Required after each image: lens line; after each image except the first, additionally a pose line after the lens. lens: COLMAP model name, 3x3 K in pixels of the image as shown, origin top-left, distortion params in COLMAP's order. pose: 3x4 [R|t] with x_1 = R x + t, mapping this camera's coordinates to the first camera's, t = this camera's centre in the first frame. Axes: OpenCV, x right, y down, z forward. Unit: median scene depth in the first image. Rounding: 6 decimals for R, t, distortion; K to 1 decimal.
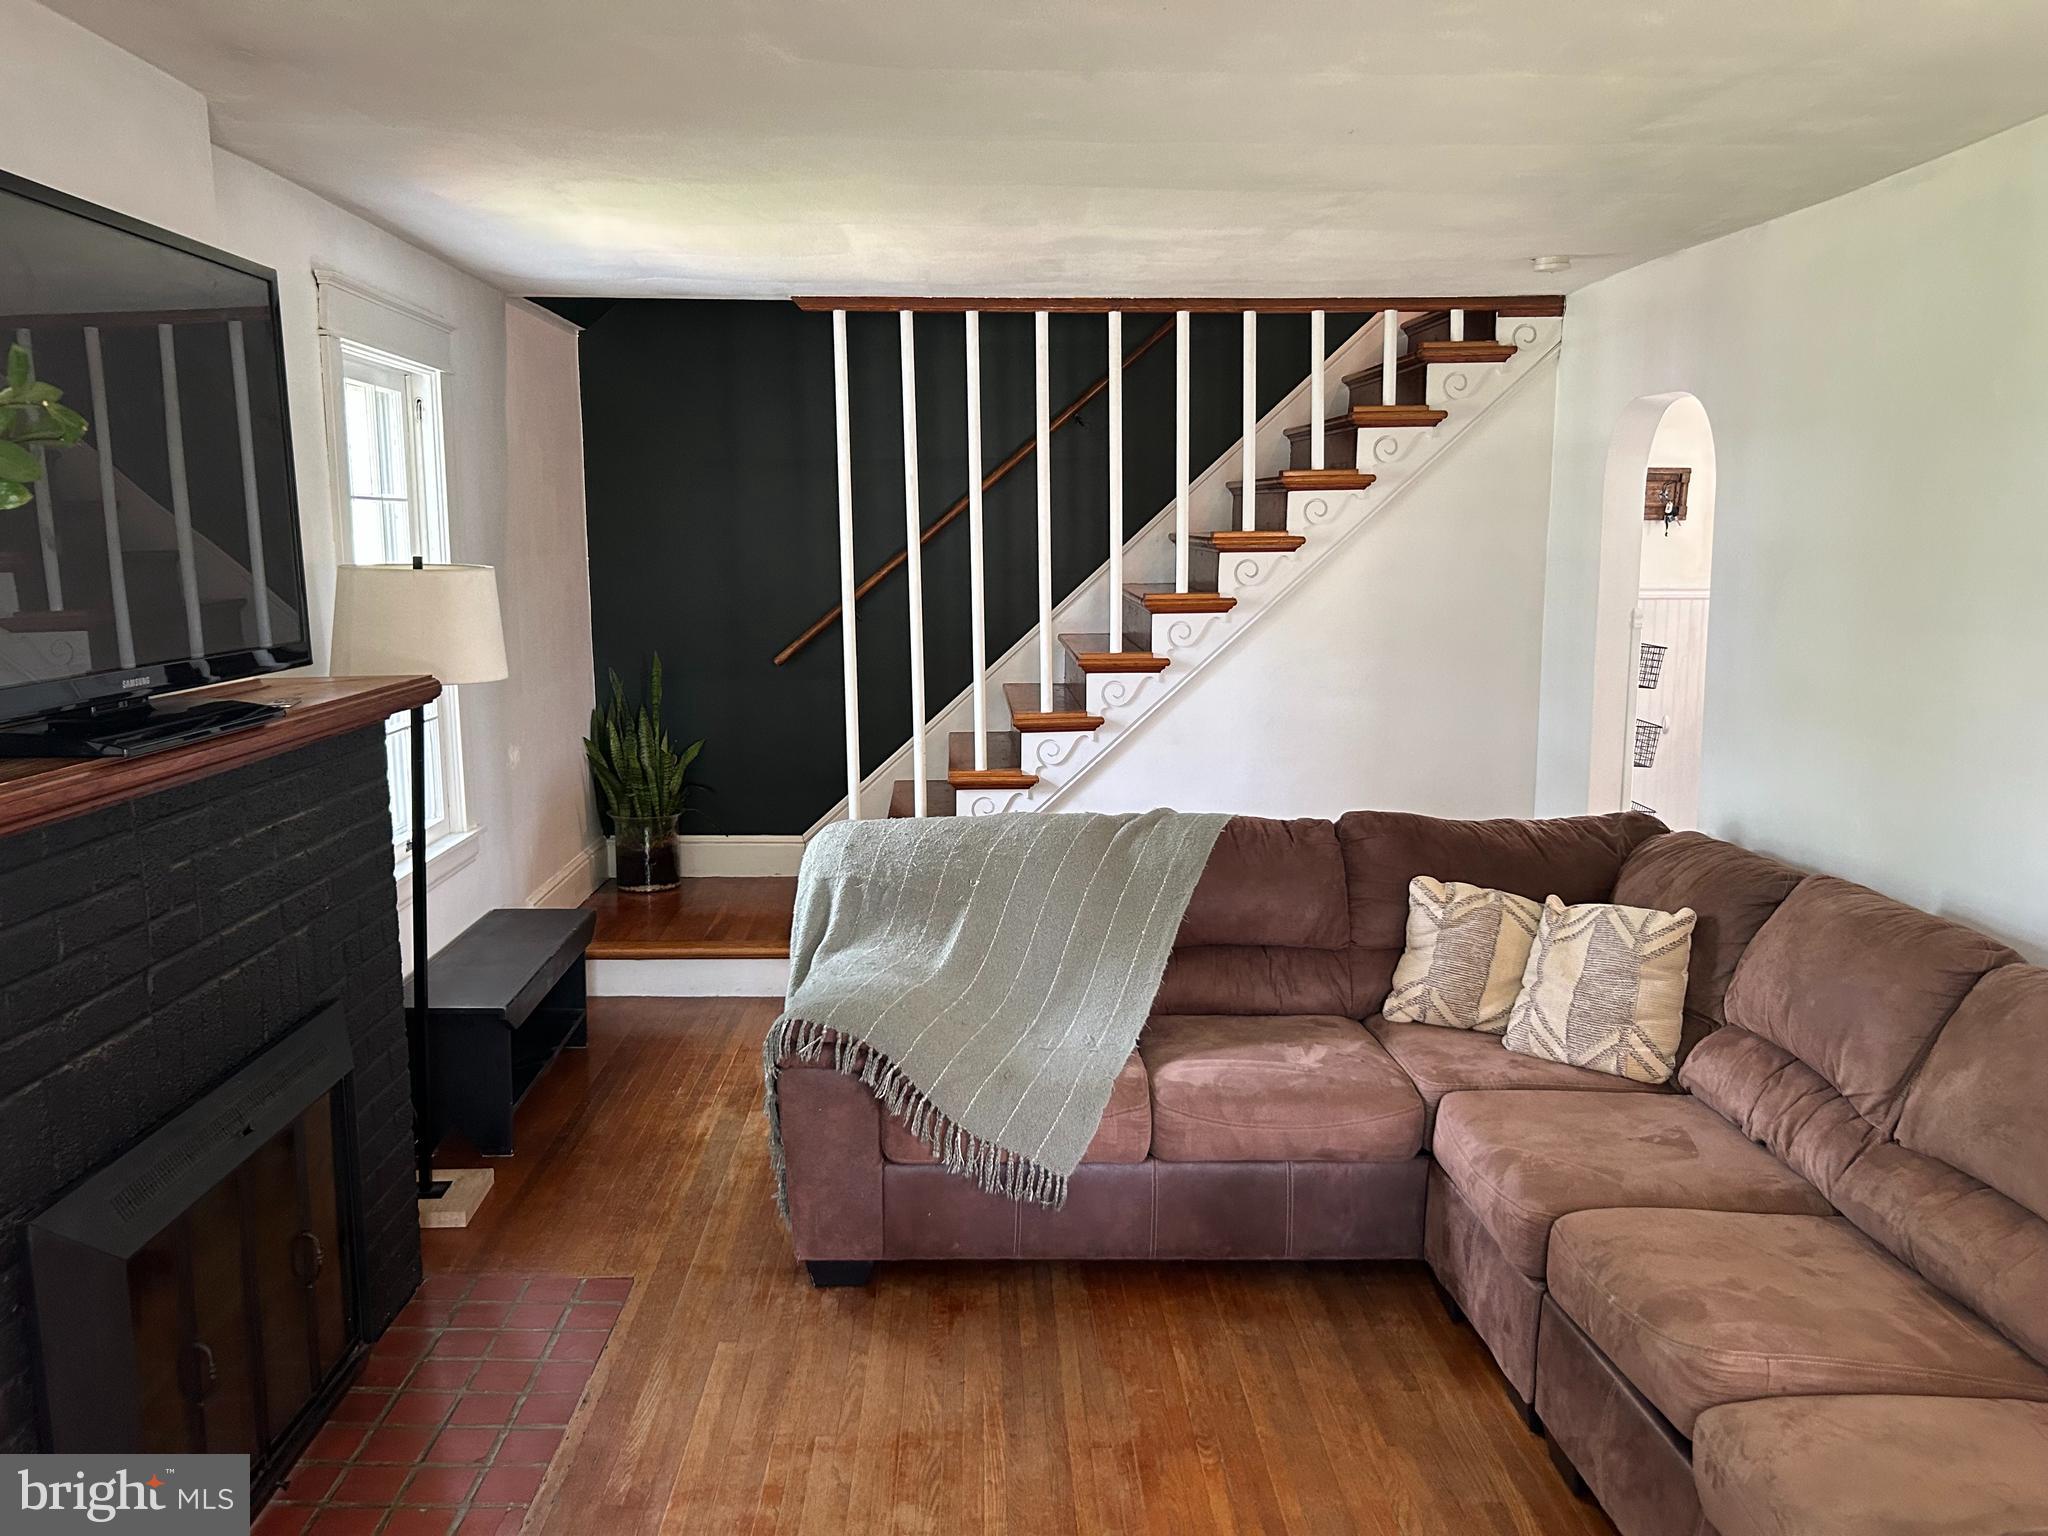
lens RADIAL K [[1554.2, 0, 1021.1], [0, 1554.2, 763.4], [0, 0, 1]] dist [0.060062, -0.056435]
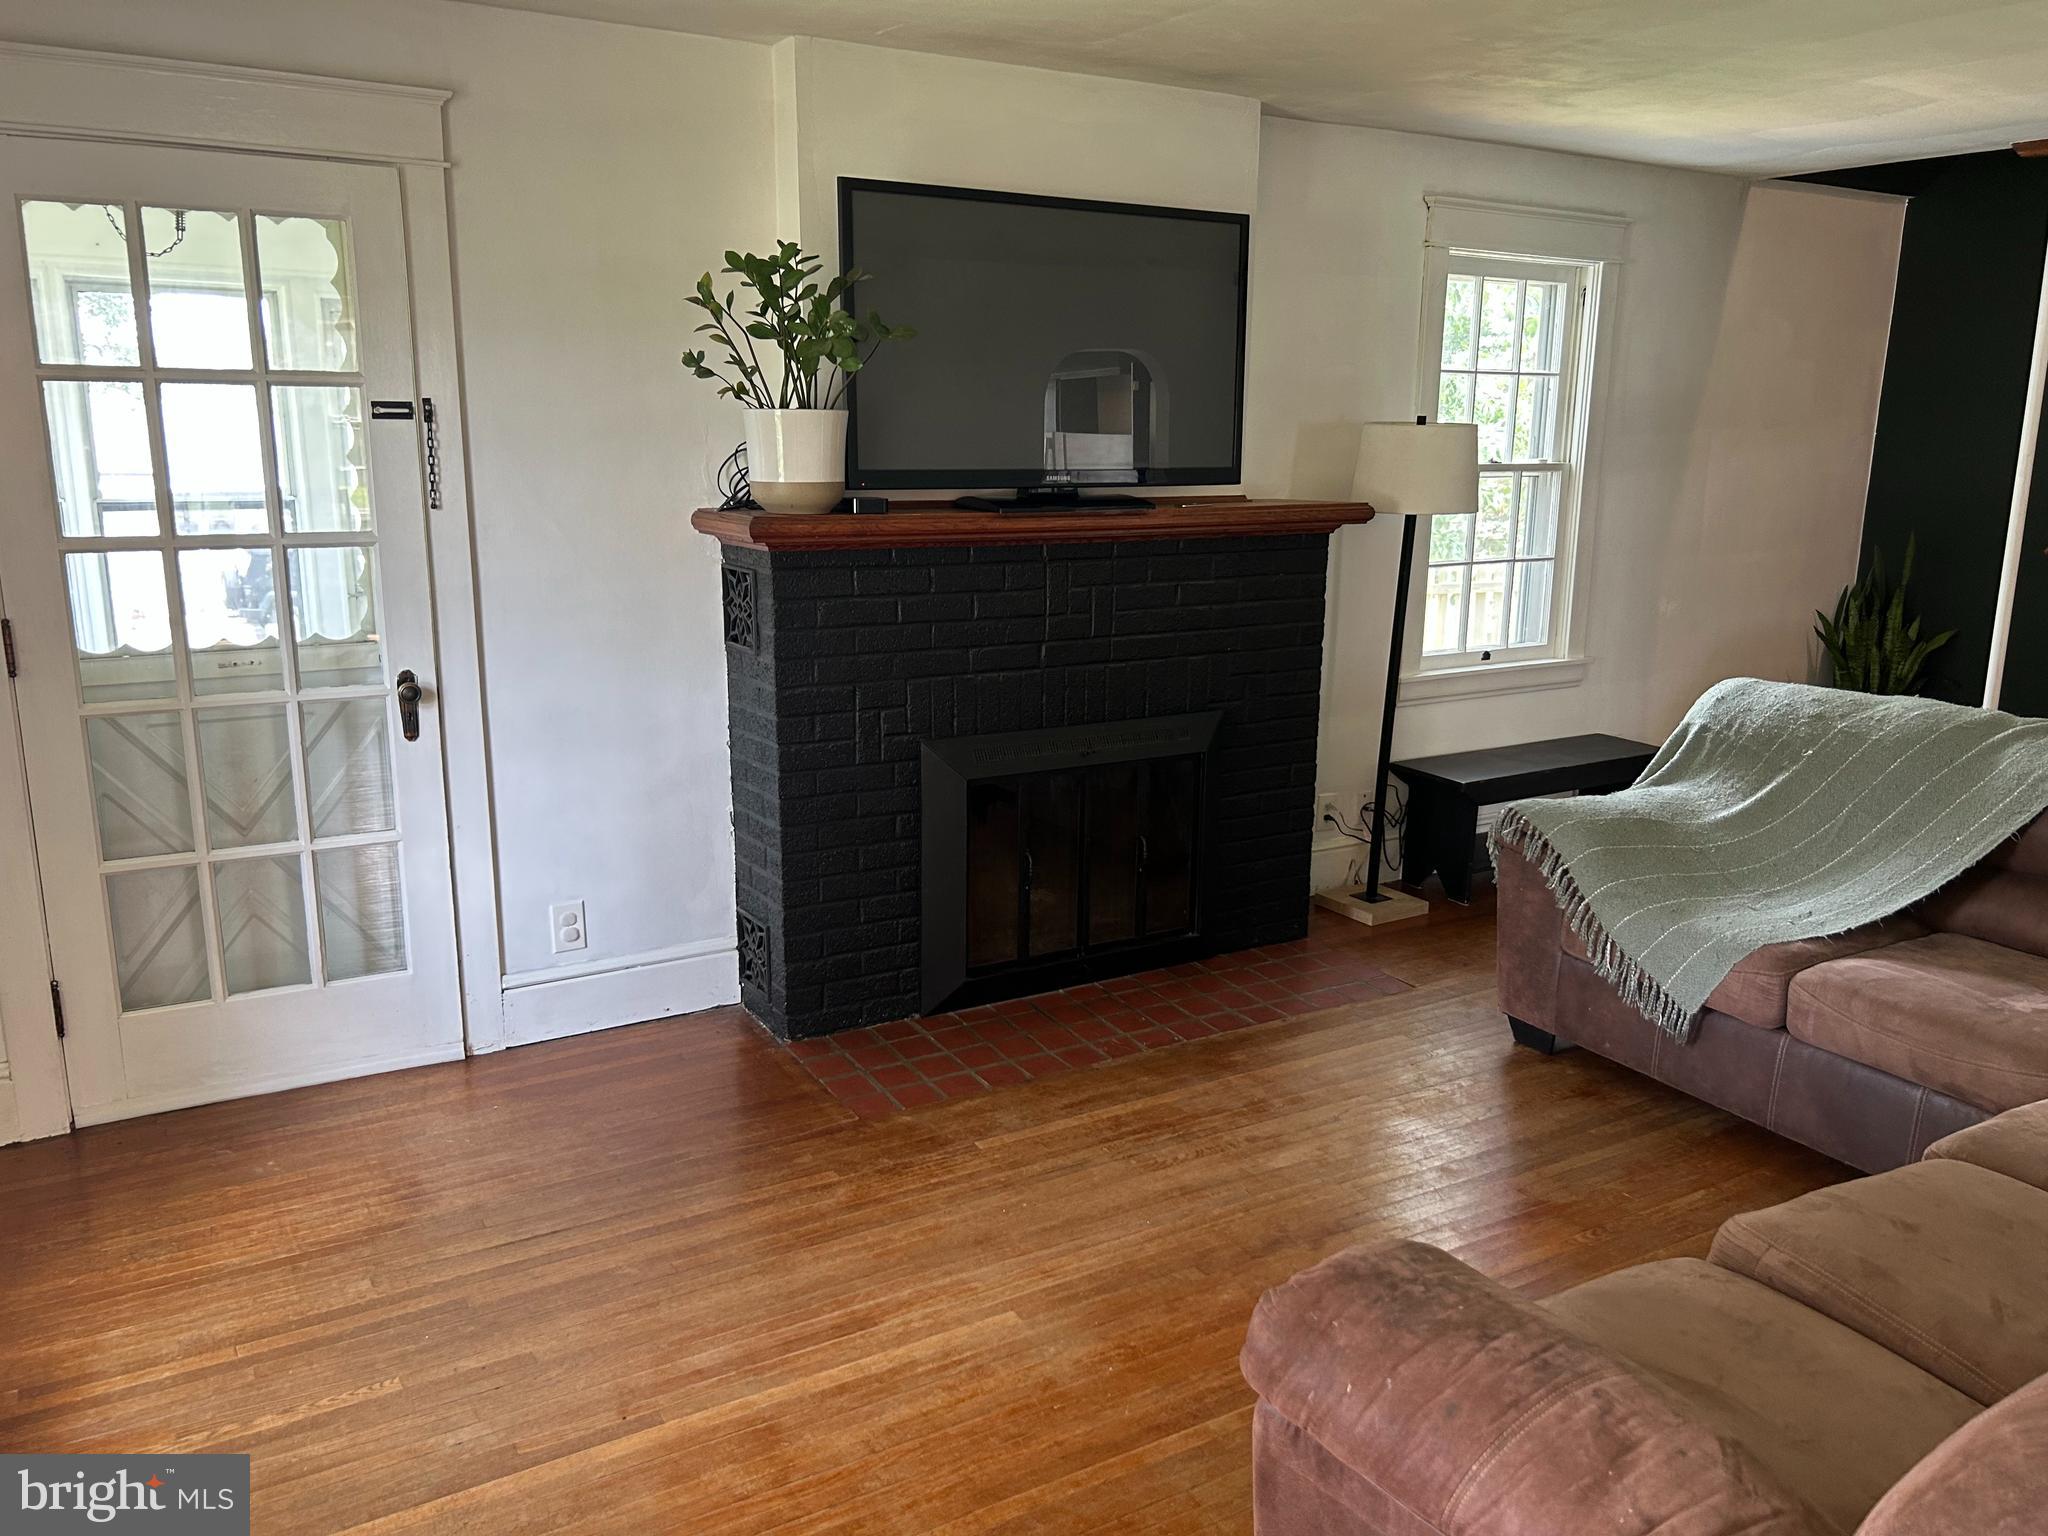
lens RADIAL K [[1554.2, 0, 1024.8], [0, 1554.2, 770.2], [0, 0, 1]] dist [0.060062, -0.056435]
pose [[0.488752, 0.199341, -0.849344, 0.647696], [-0.140866, 0.978803, 0.148664, 0.010688], [0.860975, 0.046984, 0.506472, 0.072313]]
